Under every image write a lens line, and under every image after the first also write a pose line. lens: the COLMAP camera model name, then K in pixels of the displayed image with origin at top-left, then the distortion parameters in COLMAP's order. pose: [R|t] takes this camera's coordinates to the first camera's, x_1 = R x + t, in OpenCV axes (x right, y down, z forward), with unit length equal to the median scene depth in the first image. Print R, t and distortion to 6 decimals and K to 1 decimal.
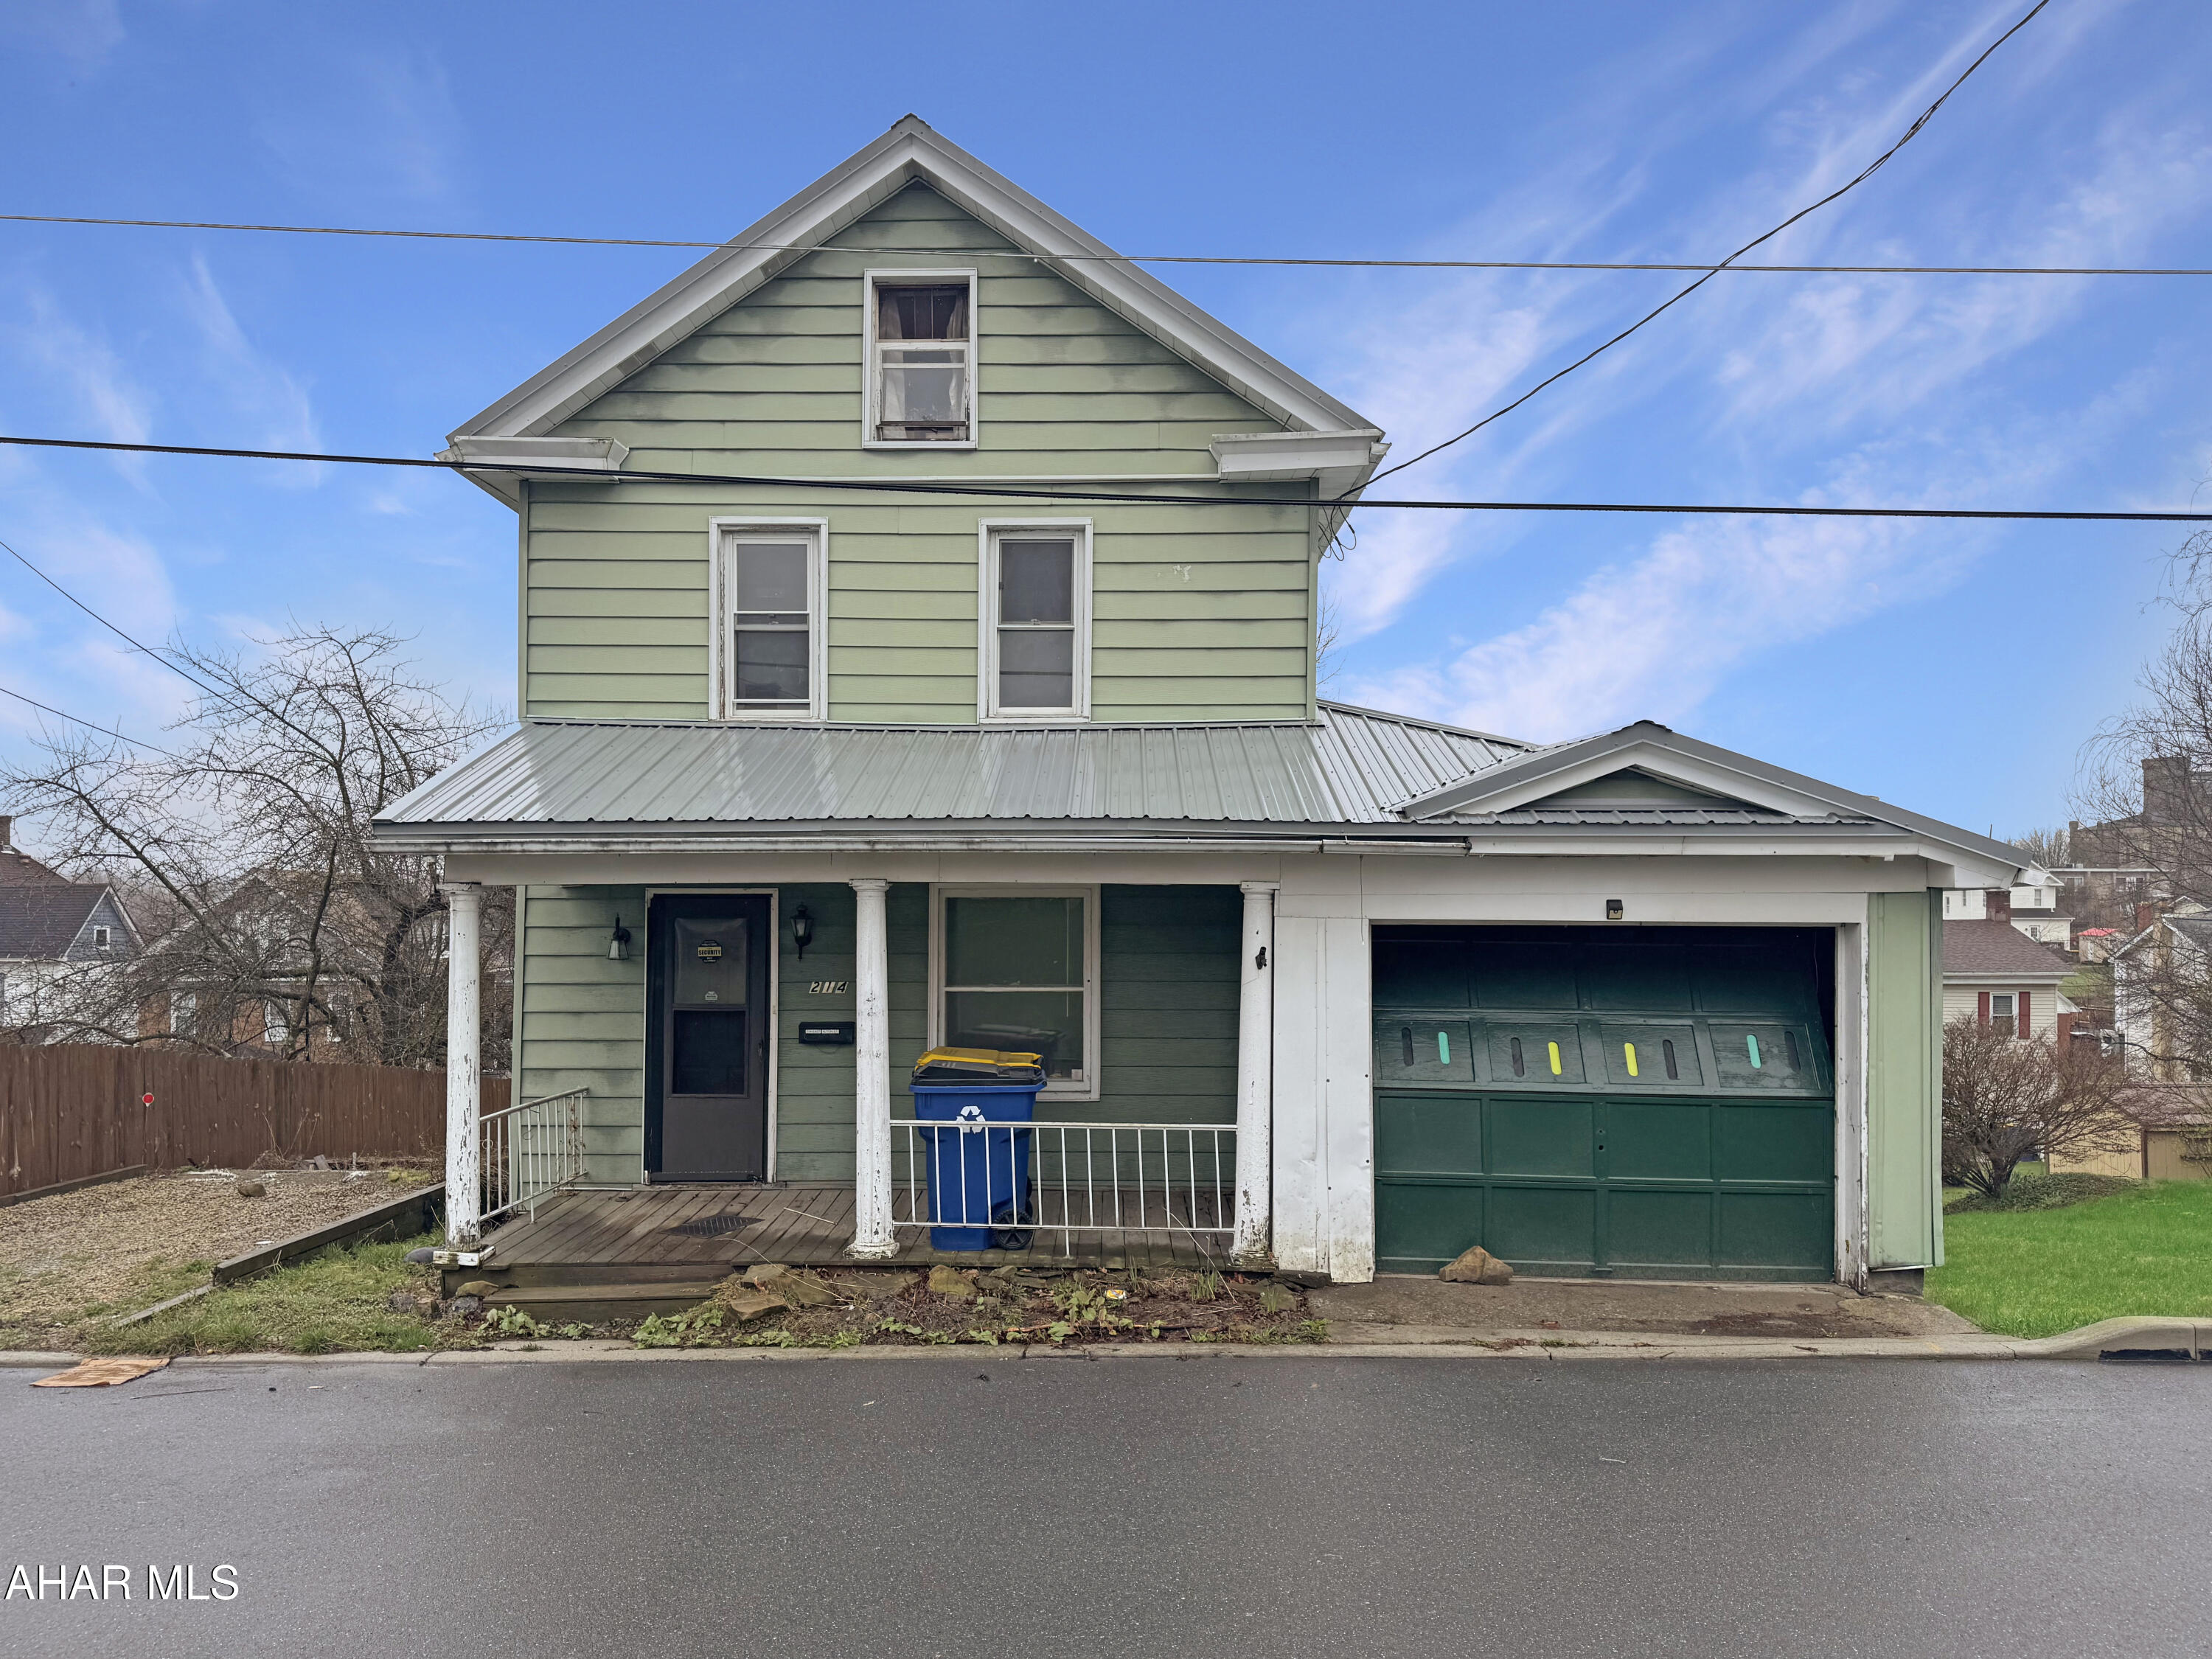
lens RADIAL K [[1602.9, 0, 1103.0], [0, 1602.9, 787.8], [0, 0, 1]] dist [0.062104, -0.087380]
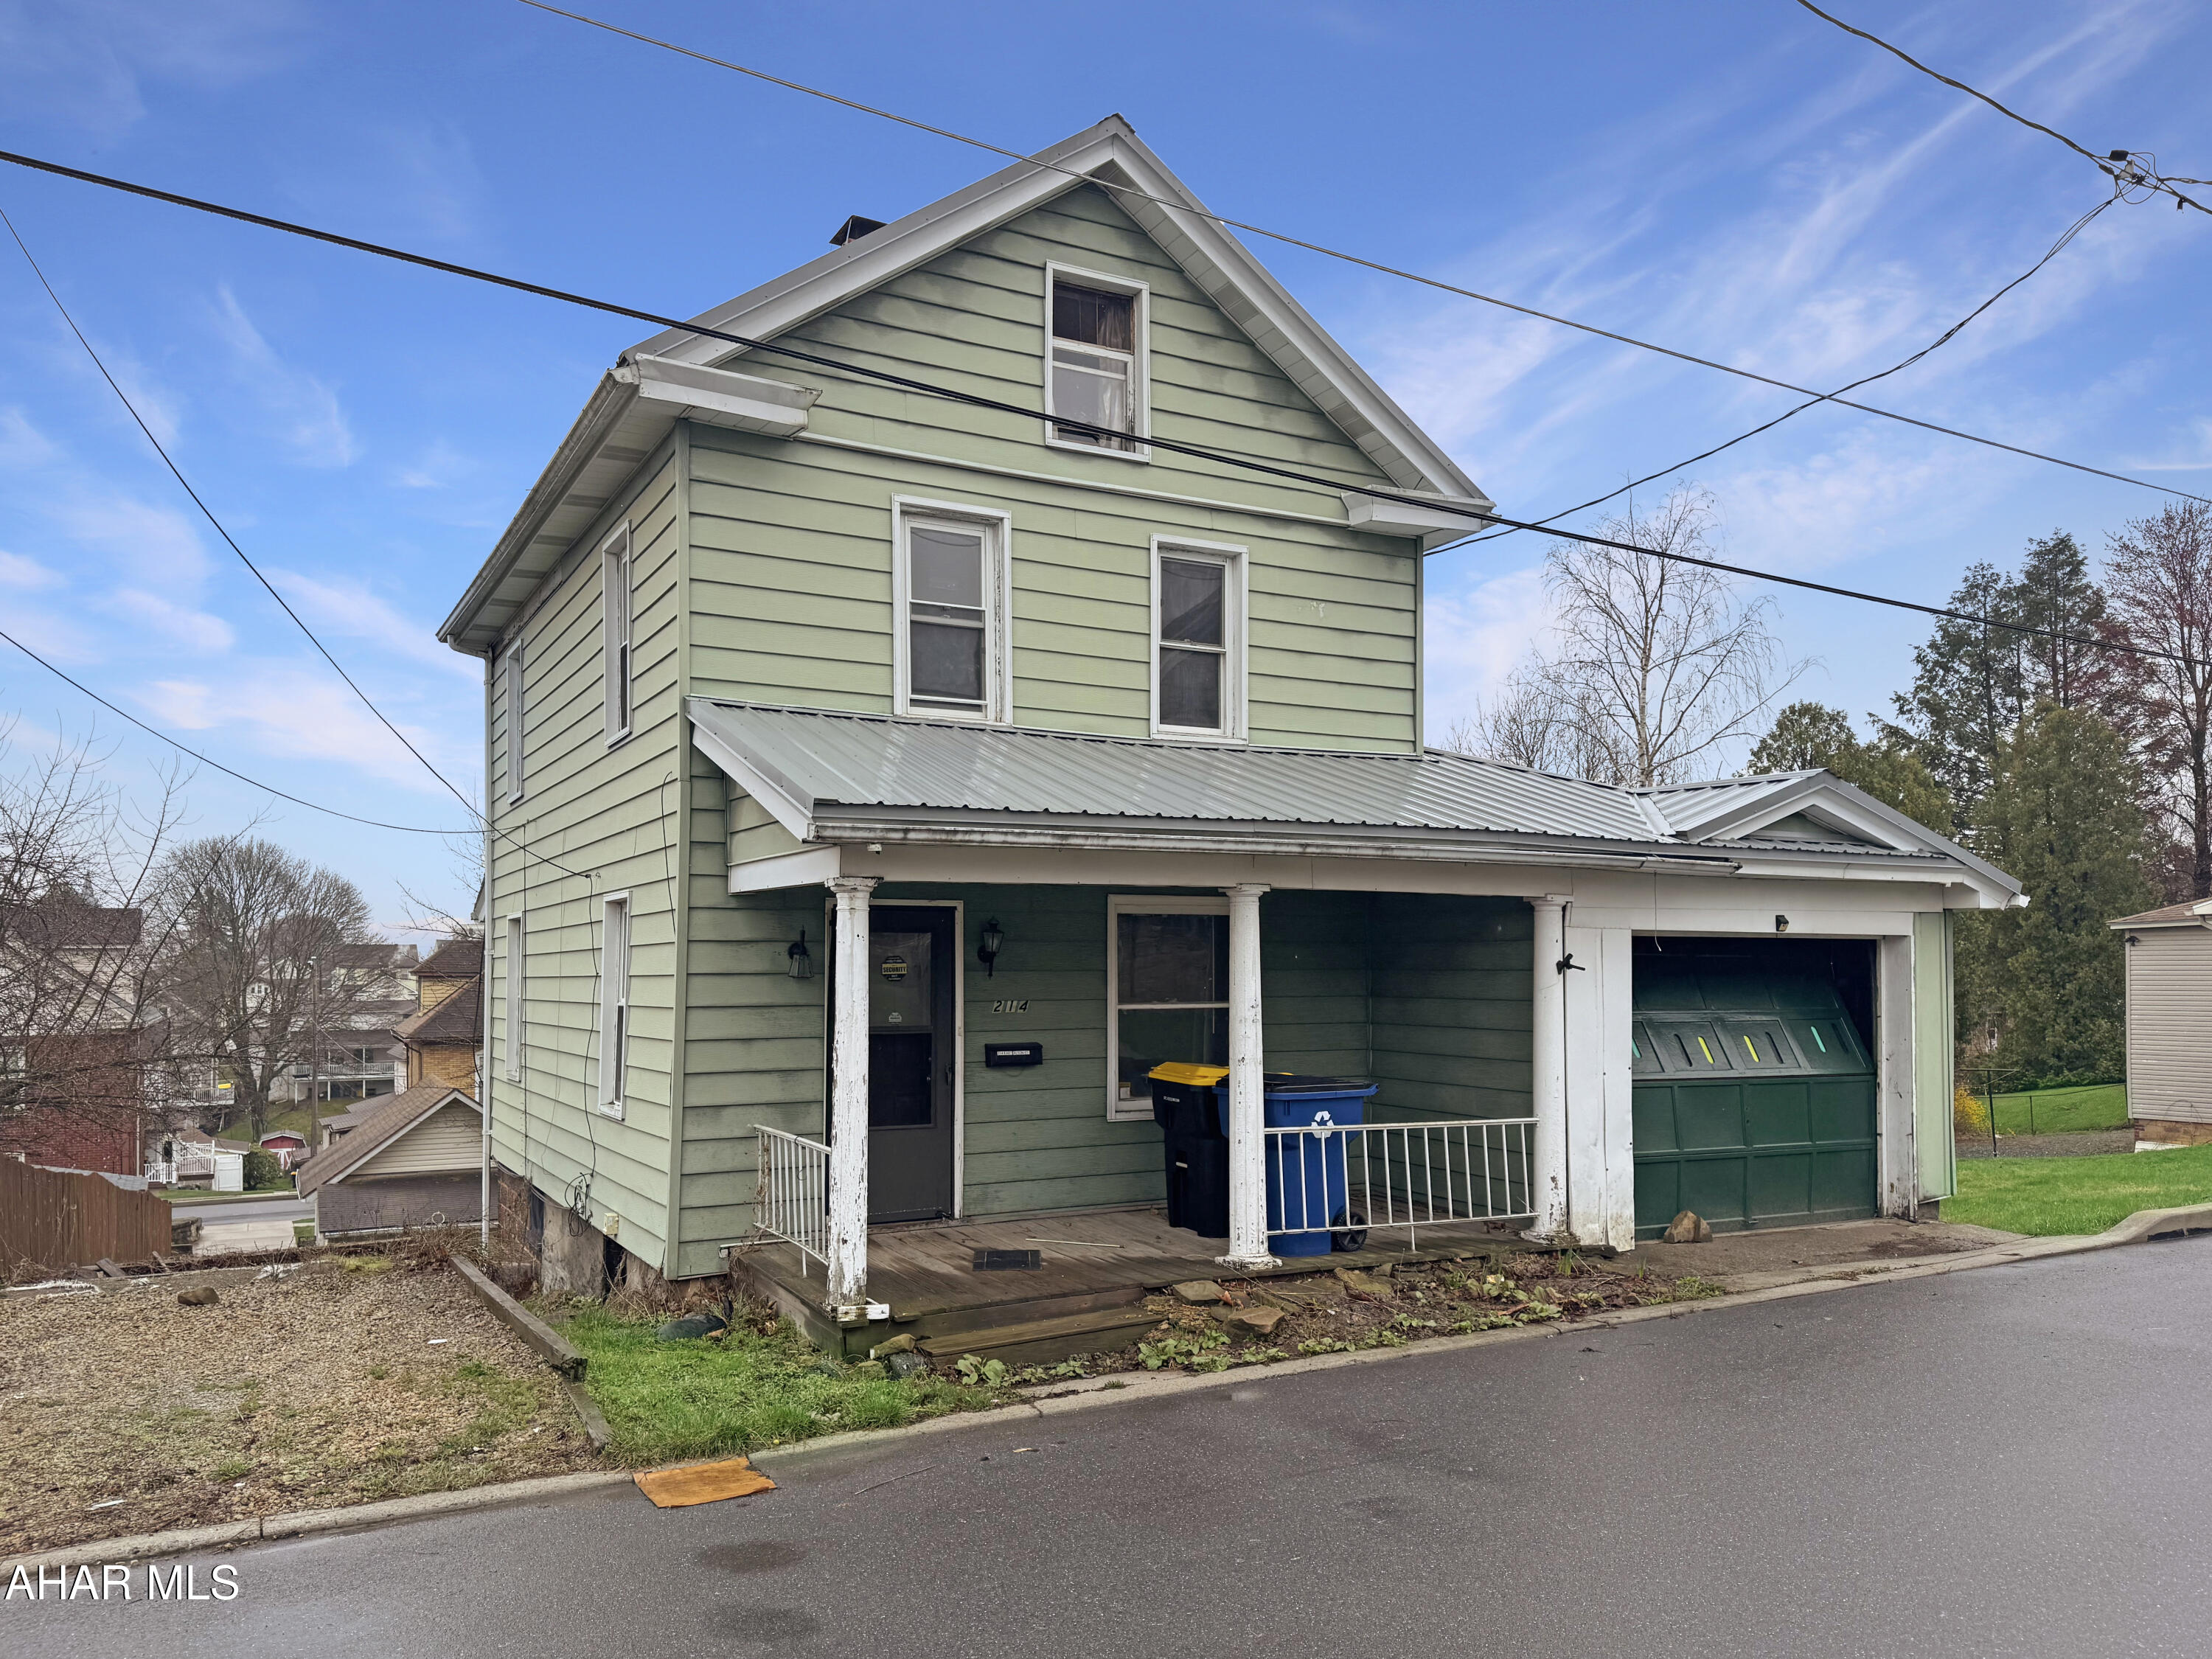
lens RADIAL K [[1572.7, 0, 1106.0], [0, 1572.7, 829.5], [0, 0, 1]] dist [0.074005, -0.150501]
pose [[0.874022, 0.040546, 0.484192, -0.688868], [-0.032688, 0.999161, -0.024665, 0.049324], [-0.484786, 0.005730, 0.874614, 0.194908]]
